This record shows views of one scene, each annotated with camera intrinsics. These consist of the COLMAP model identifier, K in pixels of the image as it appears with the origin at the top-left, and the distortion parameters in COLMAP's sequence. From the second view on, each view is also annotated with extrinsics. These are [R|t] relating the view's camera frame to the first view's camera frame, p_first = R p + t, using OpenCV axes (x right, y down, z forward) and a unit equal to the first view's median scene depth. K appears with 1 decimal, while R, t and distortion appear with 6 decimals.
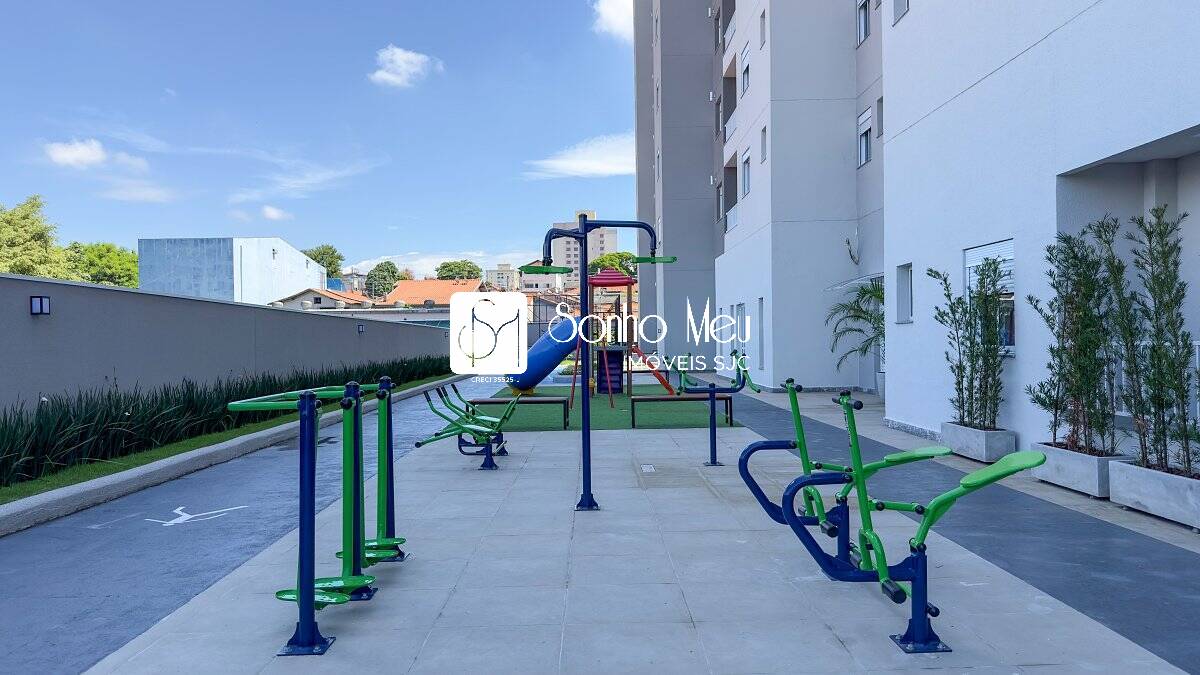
lens RADIAL K [[836.2, 0, 602.5], [0, 836.2, 328.5], [0, 0, 1]] dist [0.080922, -0.107273]
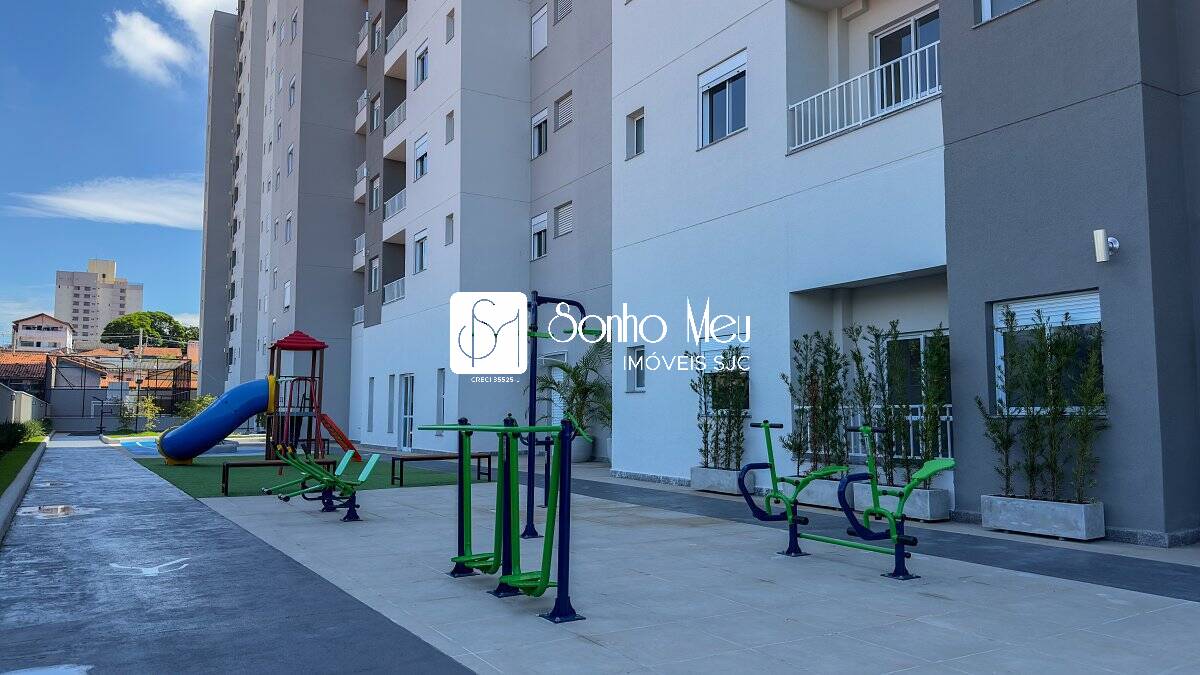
lens RADIAL K [[836.2, 0, 599.8], [0, 836.2, 334.8], [0, 0, 1]] dist [0.080922, -0.107273]
pose [[0.862964, 0.062594, 0.501373, -0.493523], [-0.021415, 0.995936, -0.087477, 0.028257], [-0.504811, 0.064753, 0.860798, -0.081379]]
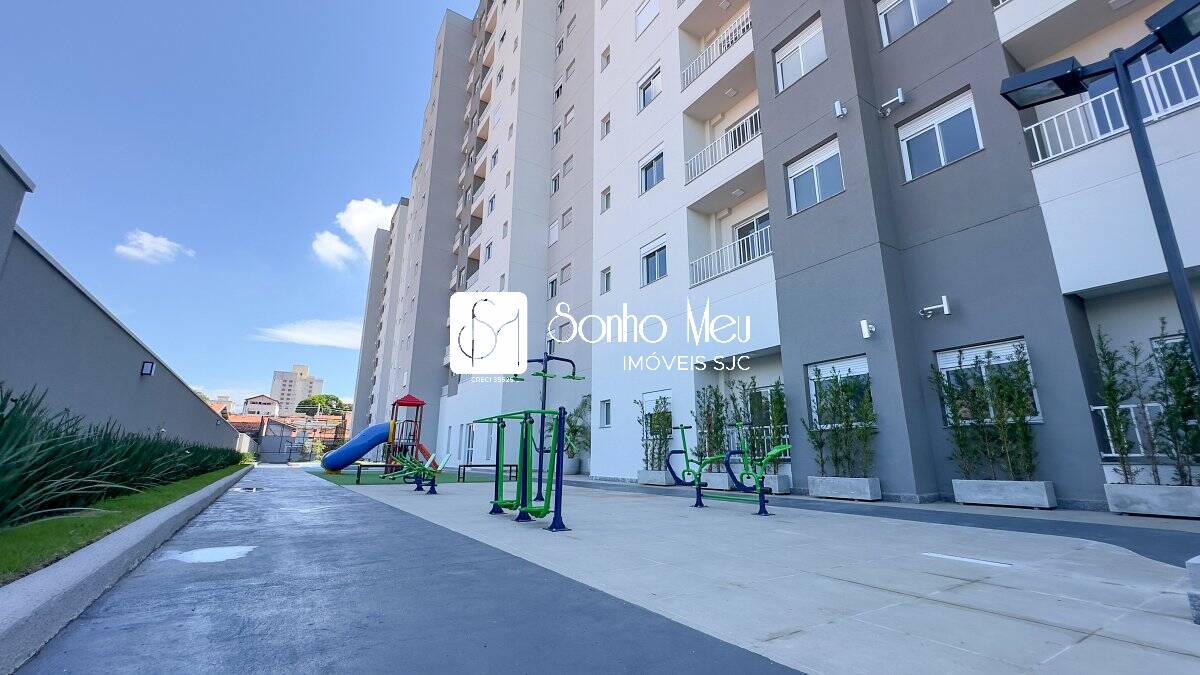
lens RADIAL K [[479.5, 0, 597.3], [0, 479.5, 333.3], [0, 0, 1]] dist [-0.004605, 0.000942]
pose [[0.849826, 0.152510, 0.504515, -0.473644], [-0.026733, 0.968461, -0.247726, 0.098728], [-0.526384, 0.197037, 0.827101, -0.059493]]
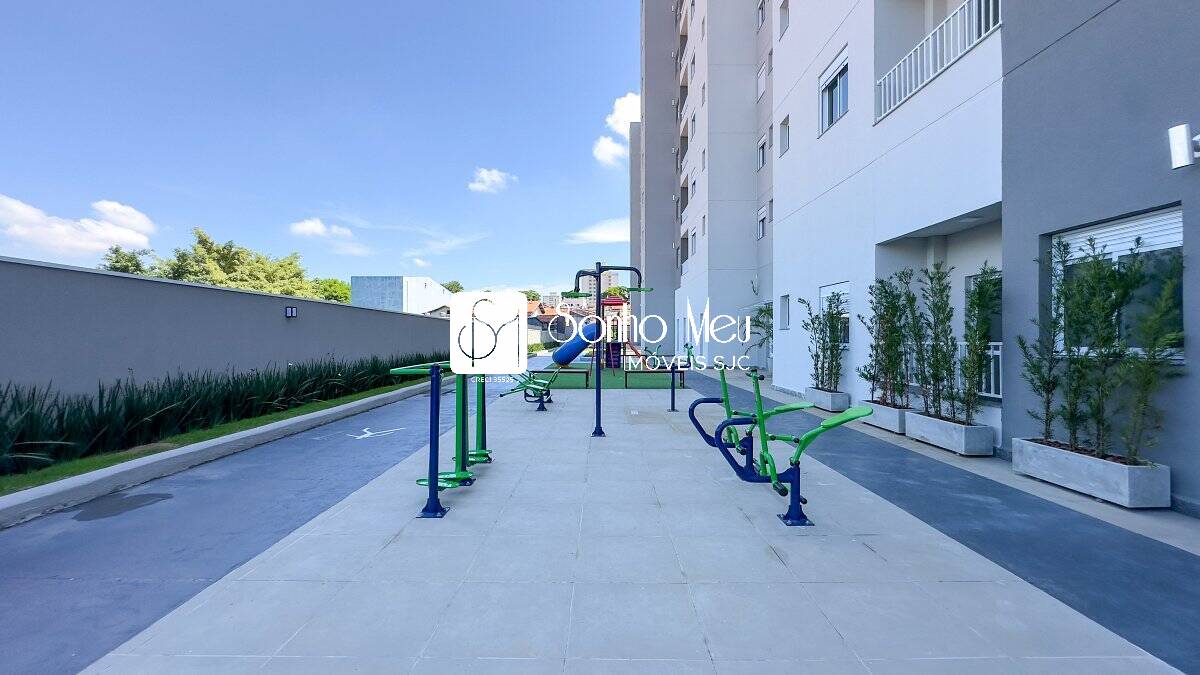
lens RADIAL K [[479.5, 0, 598.8], [0, 479.5, 333.4], [0, 0, 1]] dist [-0.004605, 0.000942]
pose [[0.999651, 0.014675, -0.021984, 0.000851], [-0.014511, 0.999866, 0.007595, 0.000321], [0.022093, -0.007273, 0.999729, 0.021440]]
